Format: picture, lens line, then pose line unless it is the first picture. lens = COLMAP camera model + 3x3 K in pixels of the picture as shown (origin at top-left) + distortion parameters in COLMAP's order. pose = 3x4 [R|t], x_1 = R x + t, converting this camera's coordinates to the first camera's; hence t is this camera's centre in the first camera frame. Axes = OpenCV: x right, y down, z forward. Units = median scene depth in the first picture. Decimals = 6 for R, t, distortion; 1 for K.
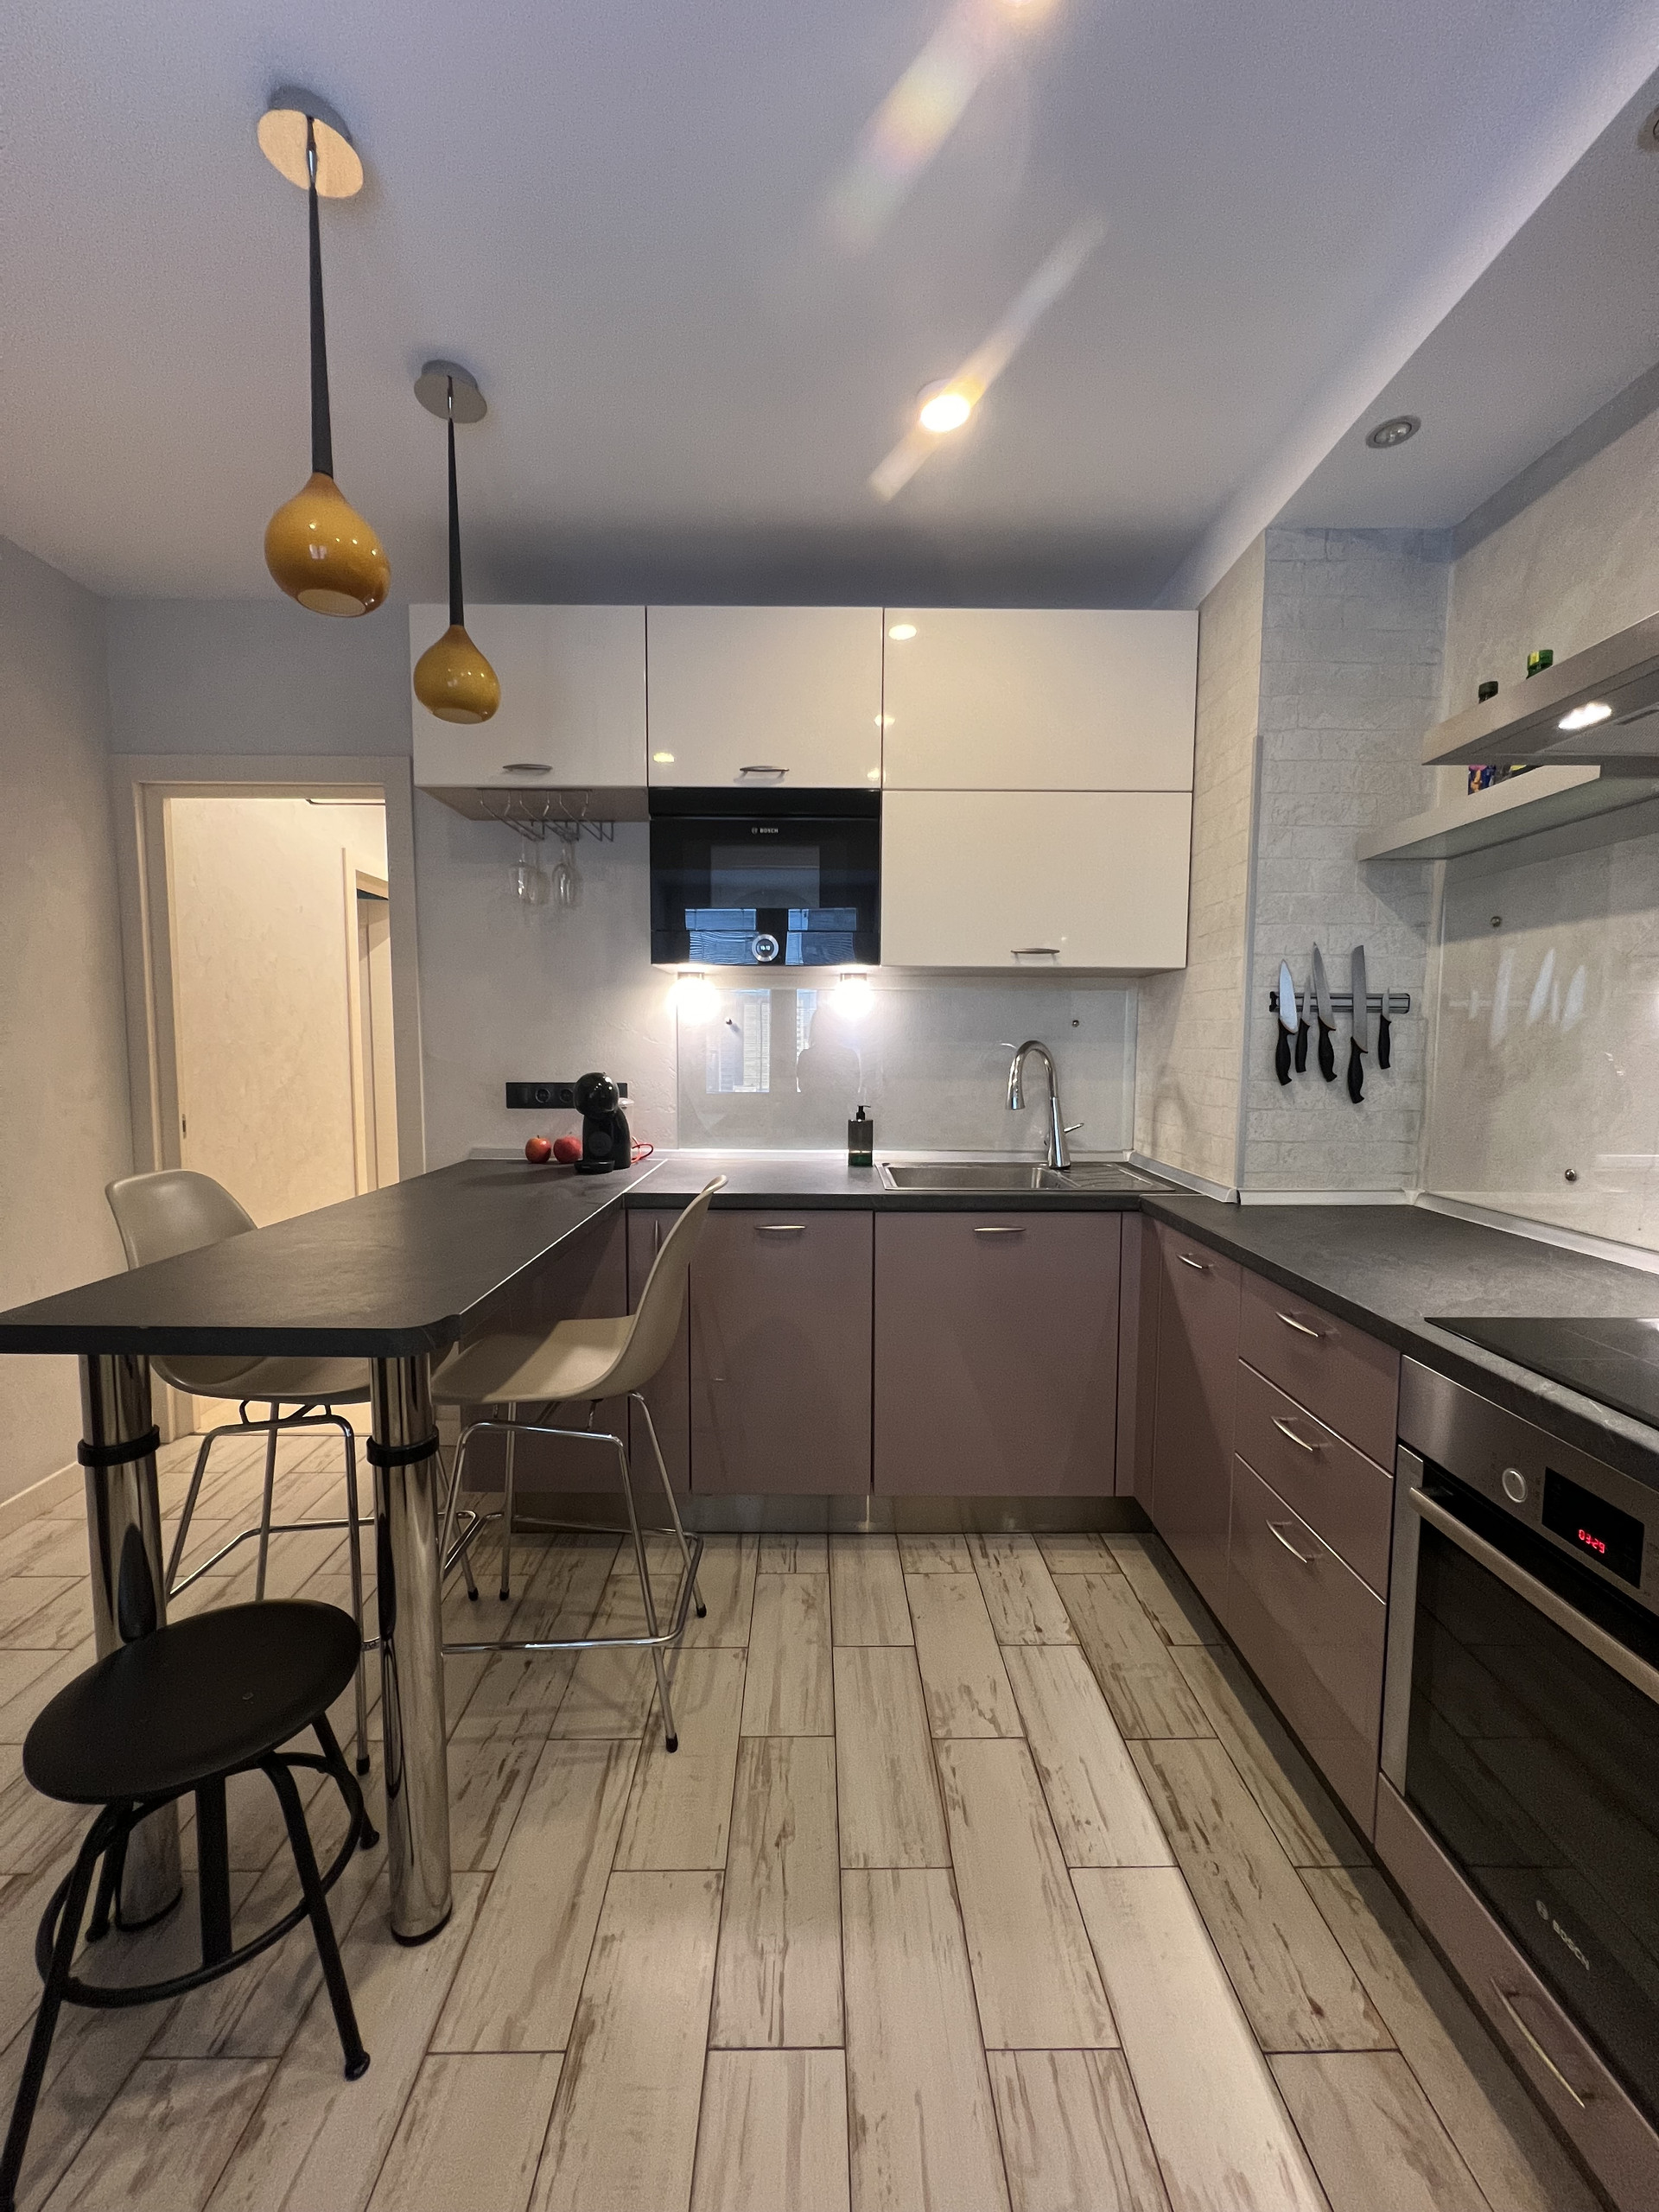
lens RADIAL K [[877.1, 0, 824.7], [0, 877.1, 1107.8], [0, 0, 1]] dist [-0.003014, 0.000128]
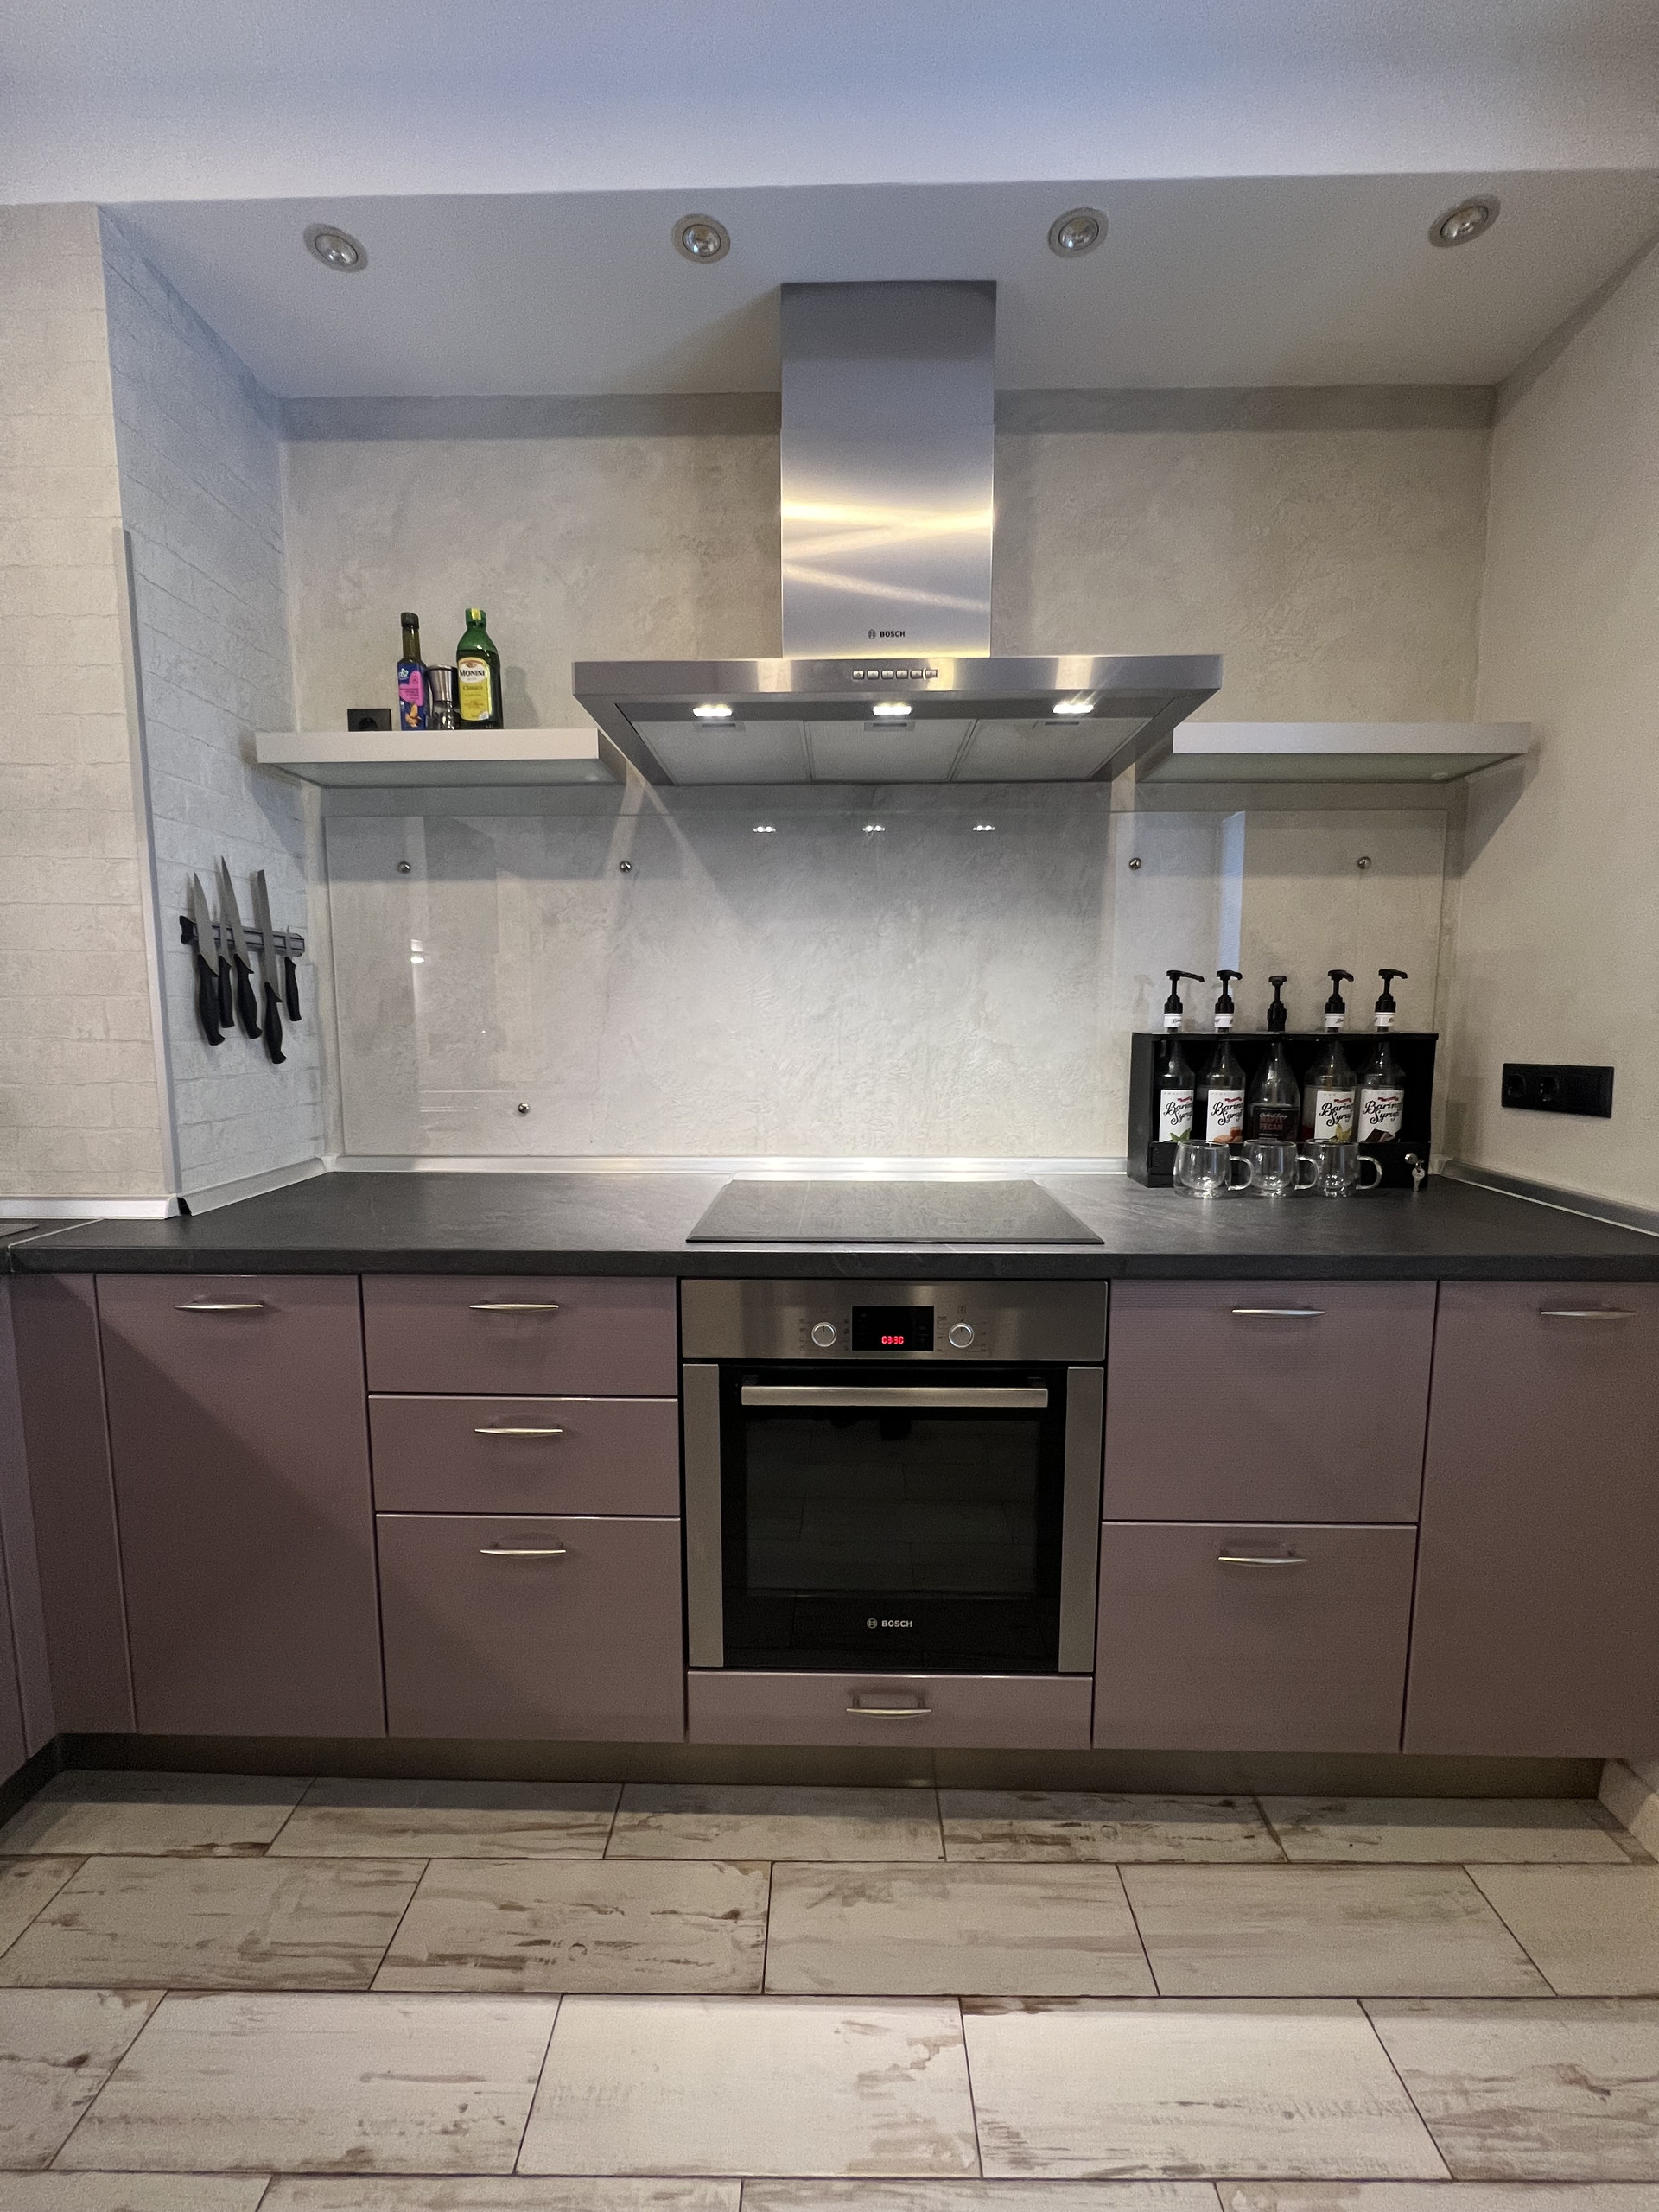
lens RADIAL K [[877.1, 0, 830.5], [0, 877.1, 1108.6], [0, 0, 1]] dist [-0.003014, 0.000128]
pose [[0.020817, -0.114162, 0.993244, -0.231488], [0.077552, 0.990650, 0.112238, -0.016769], [-0.996771, 0.074691, 0.029476, 0.506567]]
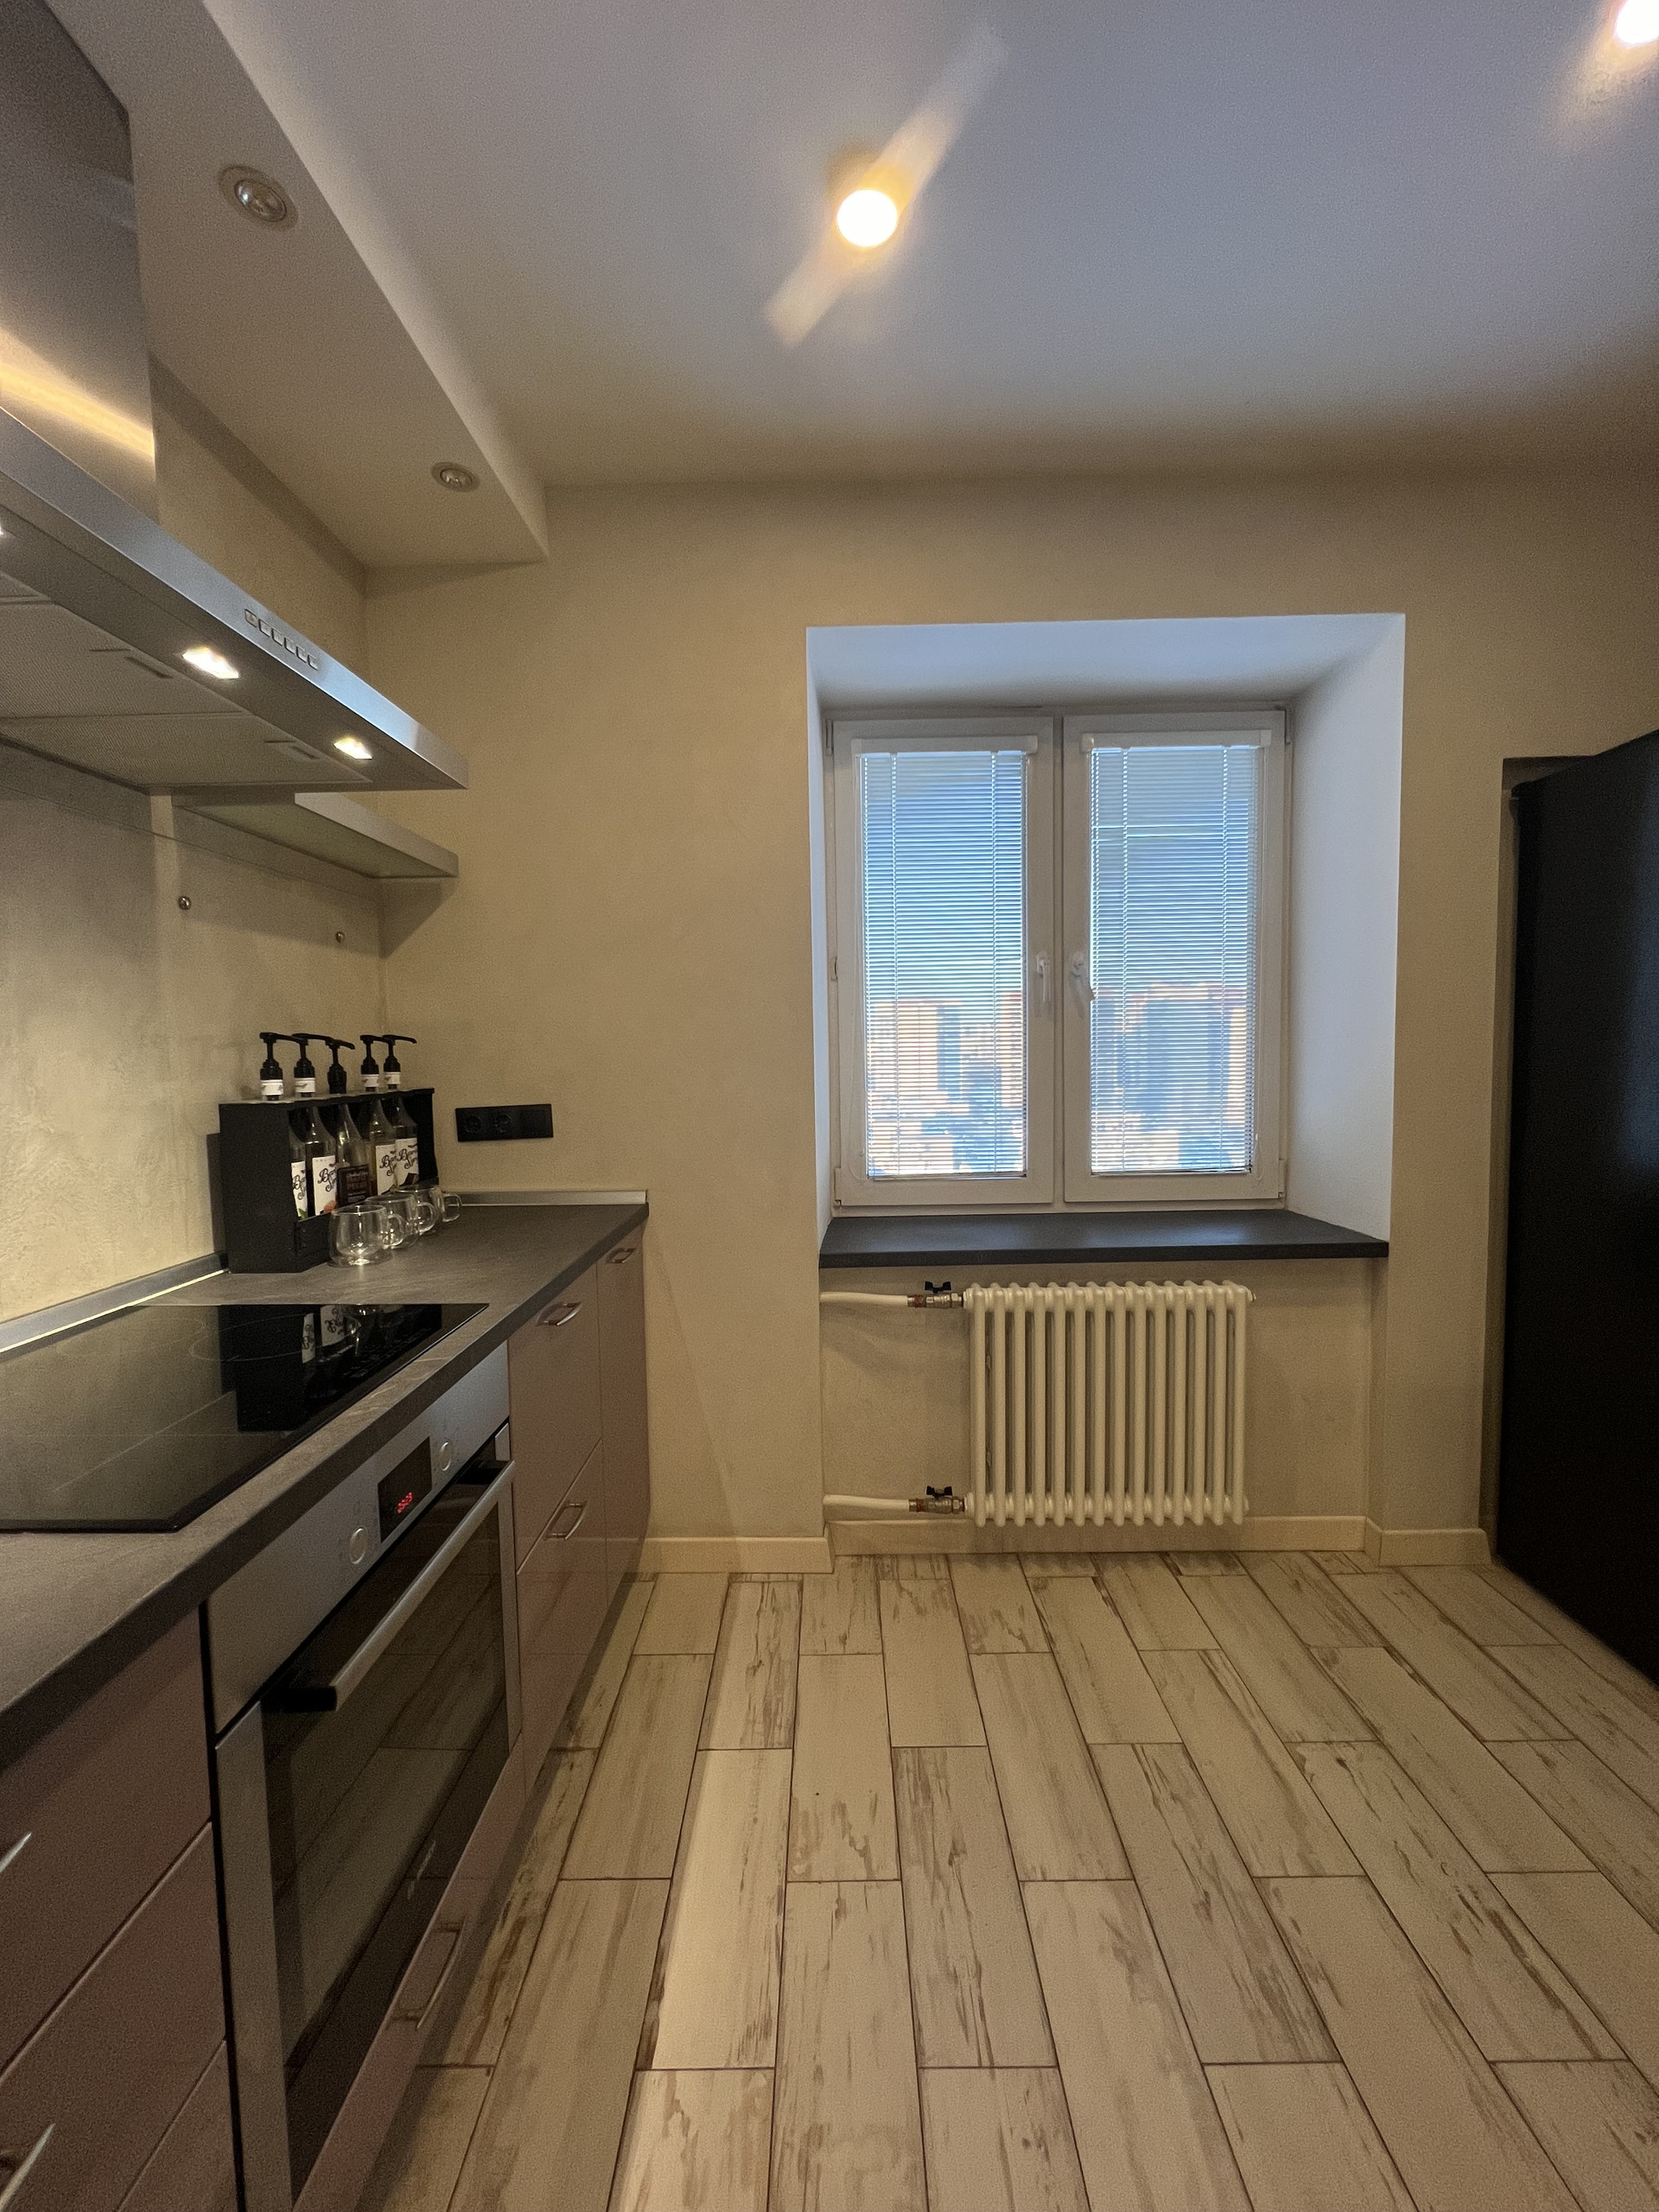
lens RADIAL K [[877.1, 0, 824.8], [0, 877.1, 1109.4], [0, 0, 1]] dist [-0.003014, 0.000128]
pose [[-0.999610, 0.012022, 0.025211, 0.158097], [0.015564, 0.989251, 0.145399, -0.069769], [-0.023192, 0.145734, -0.989052, 0.986185]]
